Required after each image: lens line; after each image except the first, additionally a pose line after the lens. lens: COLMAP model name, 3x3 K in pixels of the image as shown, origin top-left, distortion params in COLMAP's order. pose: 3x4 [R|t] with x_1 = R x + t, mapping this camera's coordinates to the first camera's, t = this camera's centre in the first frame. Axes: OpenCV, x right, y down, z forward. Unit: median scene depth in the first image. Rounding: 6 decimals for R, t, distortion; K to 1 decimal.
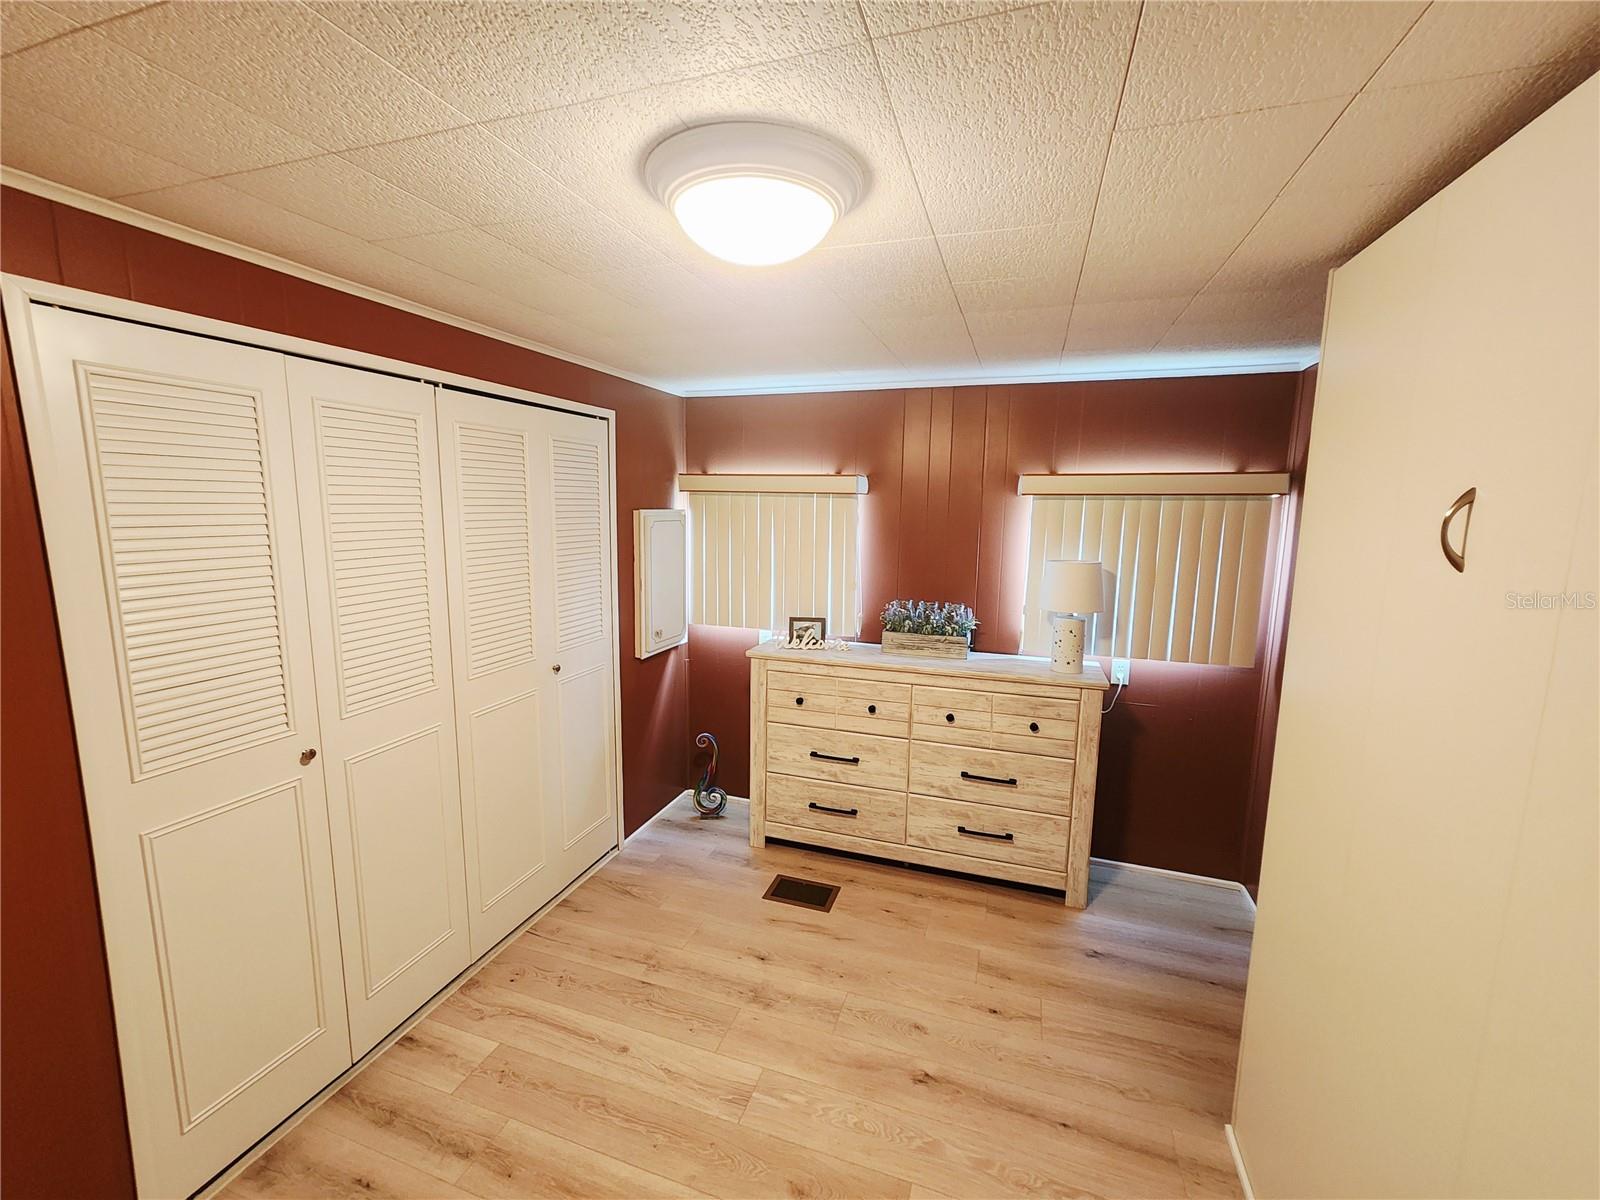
lens RADIAL K [[658.9, 0, 807.3], [0, 658.9, 602.9], [0, 0, 1]] dist [-0.002519, 0.002187]
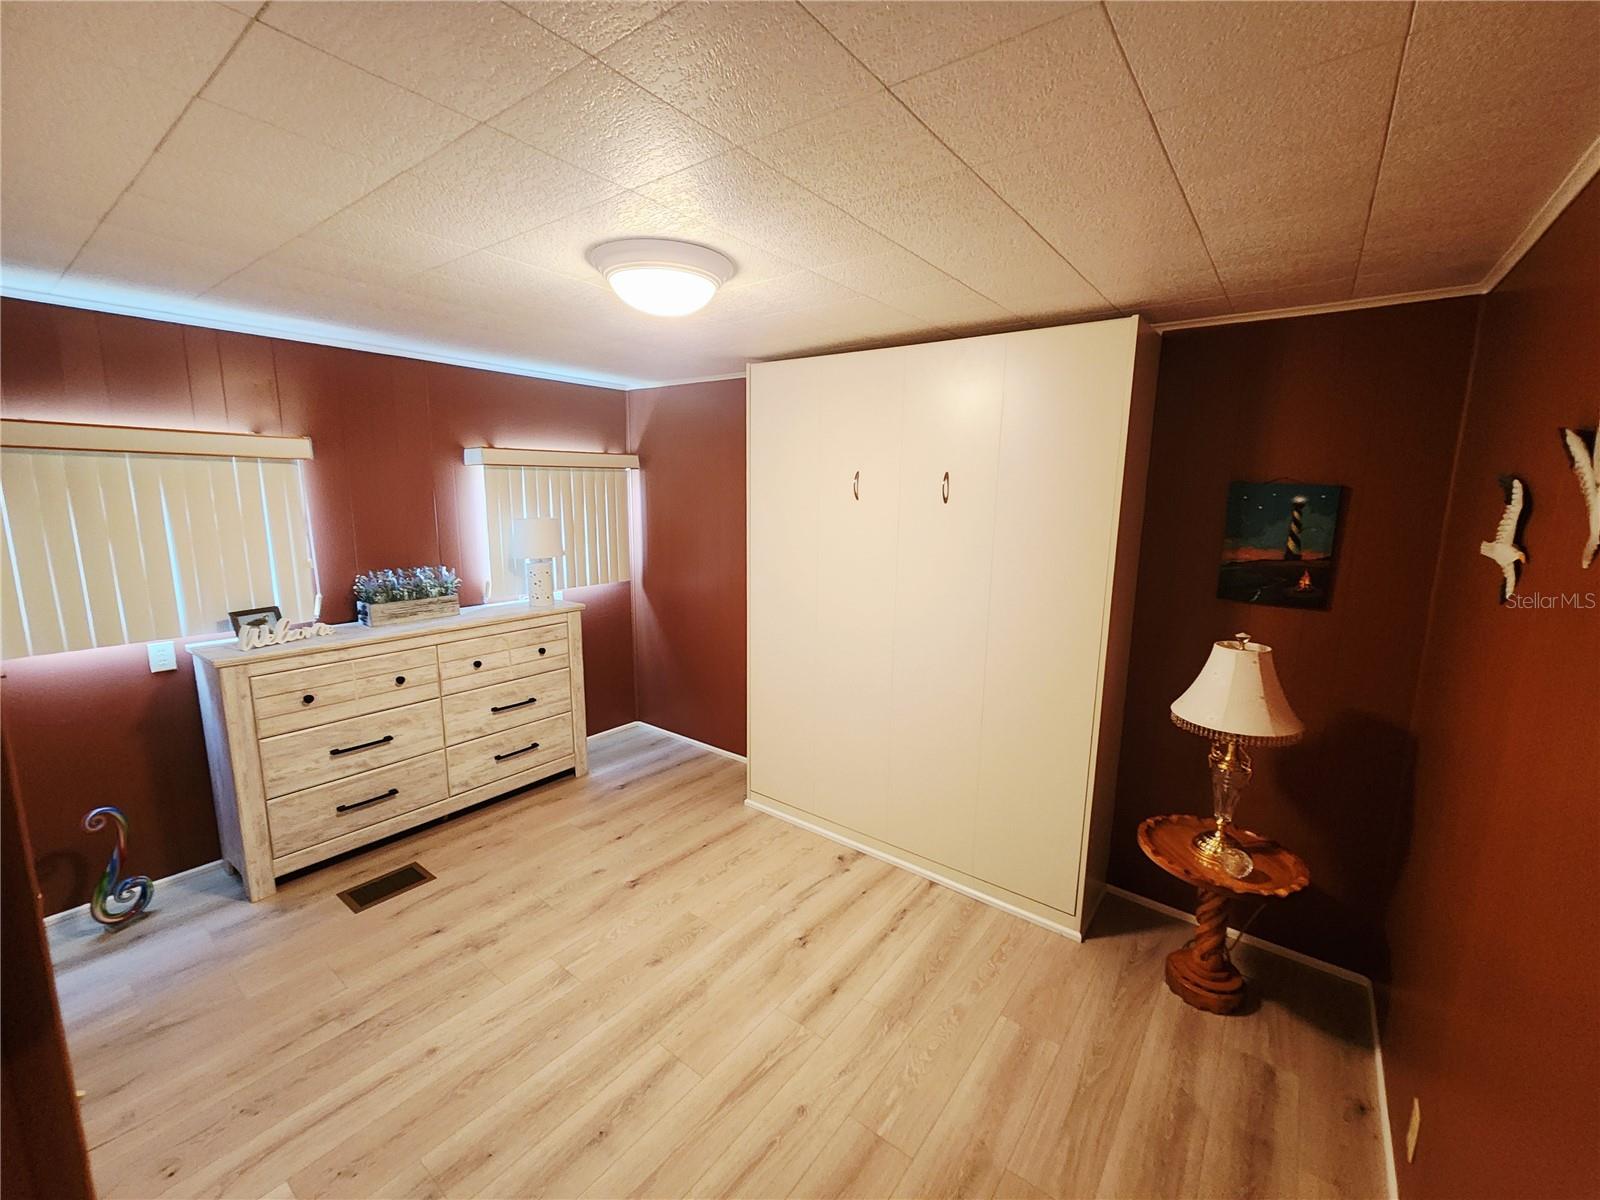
lens RADIAL K [[658.9, 0, 805.3], [0, 658.9, 600.1], [0, 0, 1]] dist [-0.002519, 0.002187]
pose [[0.320356, -0.171602, 0.931625, -0.629652], [0.128596, 0.982230, 0.136703, -0.014530], [-0.938528, 0.076009, 0.336731, 0.090517]]
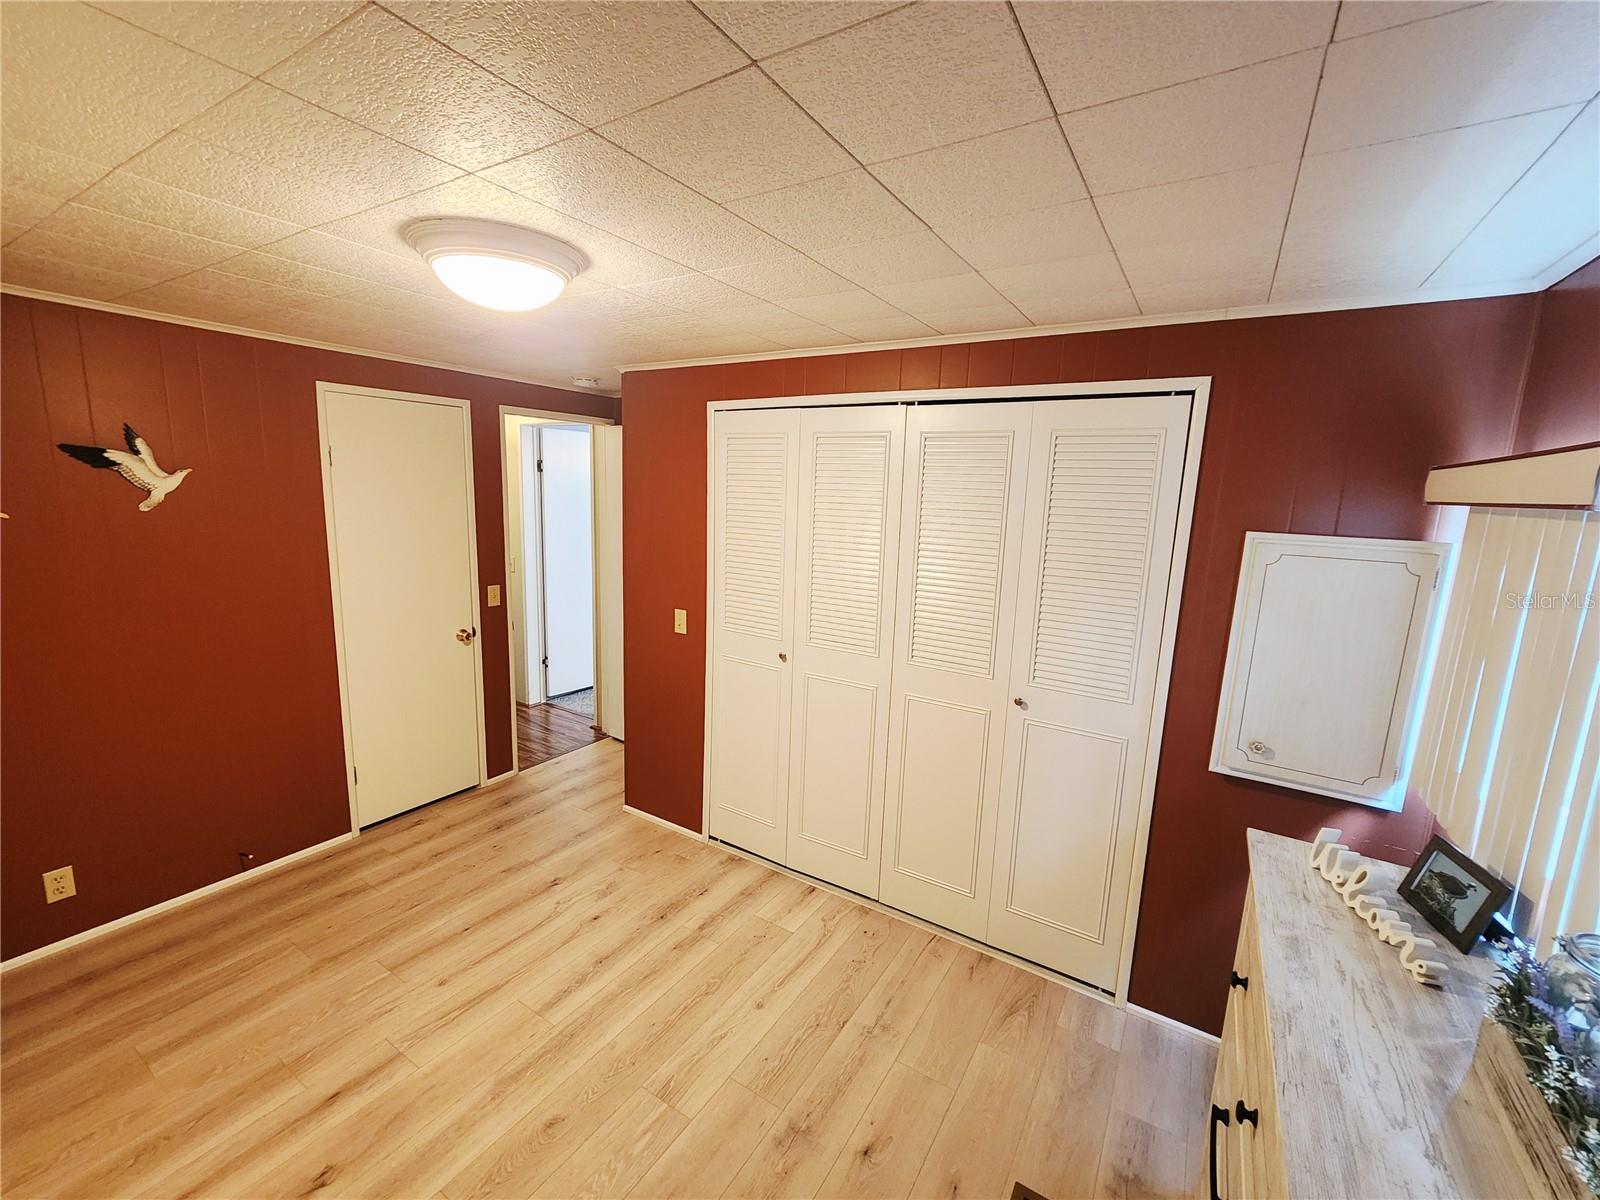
lens RADIAL K [[658.9, 0, 799.1], [0, 658.9, 602.9], [0, 0, 1]] dist [-0.002519, 0.002187]
pose [[-0.235792, 0.143960, -0.961081, 0.466903], [-0.186268, 0.963935, 0.190087, -0.127686], [0.953785, 0.223840, -0.200473, 0.810401]]
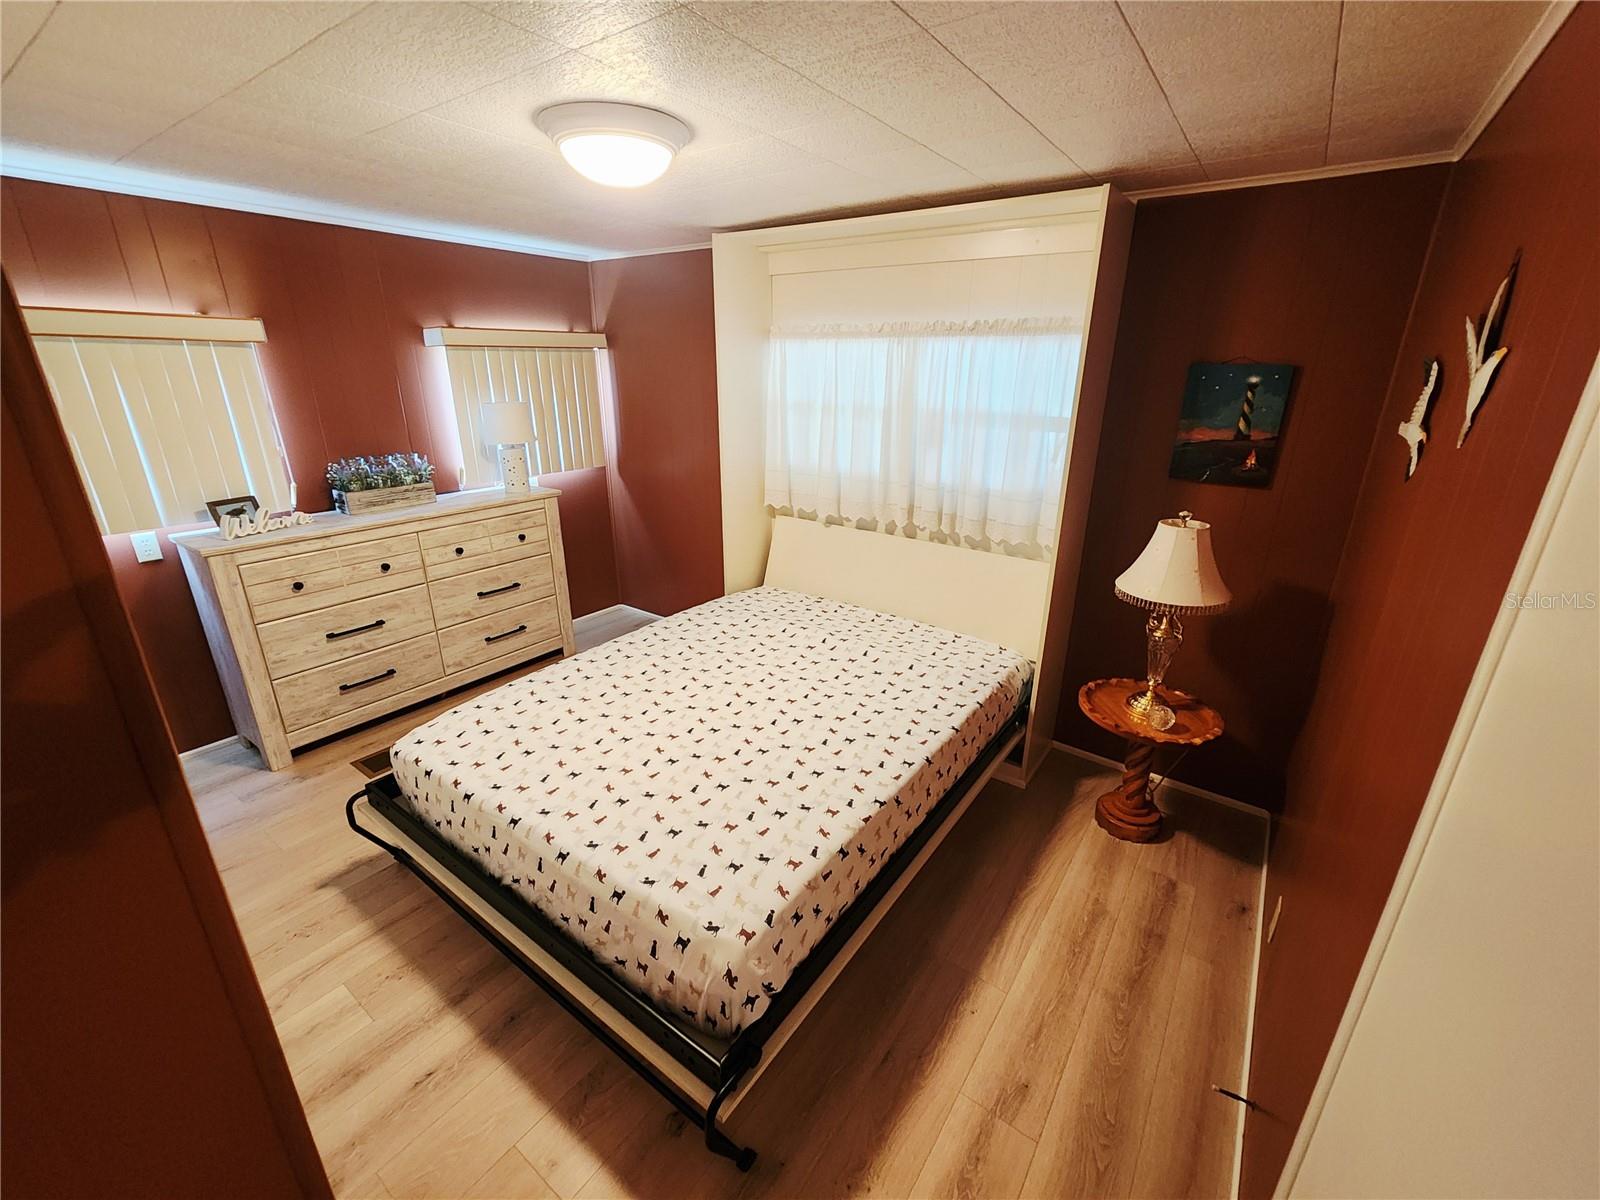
lens RADIAL K [[658.9, 0, 804.1], [0, 658.9, 598.5], [0, 0, 1]] dist [-0.002519, 0.002187]
pose [[0.295567, -0.333905, 0.895069, -0.661398], [0.135406, 0.942112, 0.306741, -0.018396], [-0.945677, 0.030535, 0.323670, 0.061858]]
